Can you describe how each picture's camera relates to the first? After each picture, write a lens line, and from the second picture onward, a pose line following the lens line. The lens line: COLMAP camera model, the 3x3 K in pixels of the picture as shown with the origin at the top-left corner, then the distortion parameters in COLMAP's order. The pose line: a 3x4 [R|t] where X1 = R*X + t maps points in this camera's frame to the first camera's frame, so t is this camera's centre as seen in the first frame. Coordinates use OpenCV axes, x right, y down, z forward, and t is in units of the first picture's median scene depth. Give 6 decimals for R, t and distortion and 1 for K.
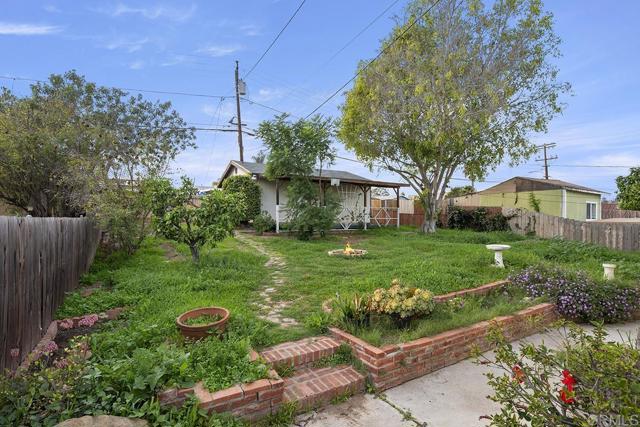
lens RADIAL K [[343.4, 0, 318.5], [0, 343.4, 217.3], [0, 0, 1]] dist [0.002507, 0.000094]
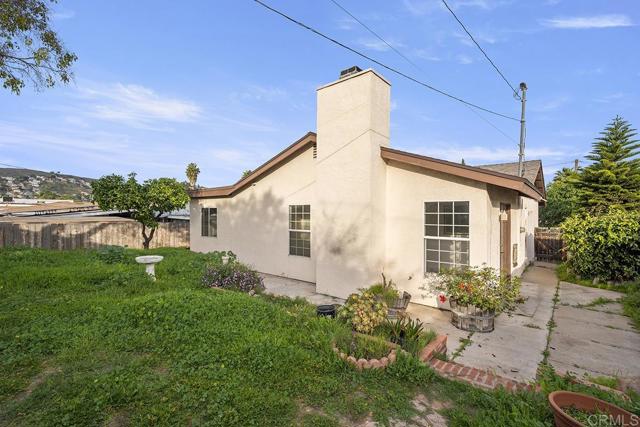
lens RADIAL K [[299.1, 0, 321.7], [0, 299.1, 211.8], [0, 0, 1]] dist [-0.006740, 0.000443]
pose [[-0.367186, 0.001016, 0.930147, -0.157015], [-0.008910, 0.999950, -0.004609, -0.014092], [-0.930105, -0.009980, -0.367159, 0.408488]]
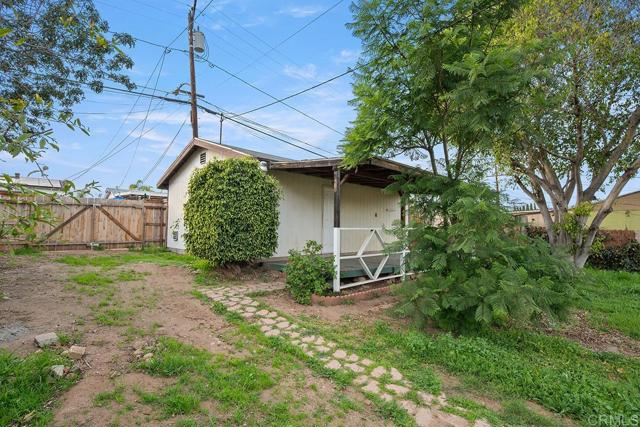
lens RADIAL K [[313.8, 0, 323.2], [0, 313.8, 211.9], [0, 0, 1]] dist [0.001679, -0.000165]
pose [[0.963399, 0.020142, 0.267313, -0.222300], [-0.008747, 0.999004, -0.043748, -0.033643], [-0.267928, 0.039809, 0.962616, 0.552541]]
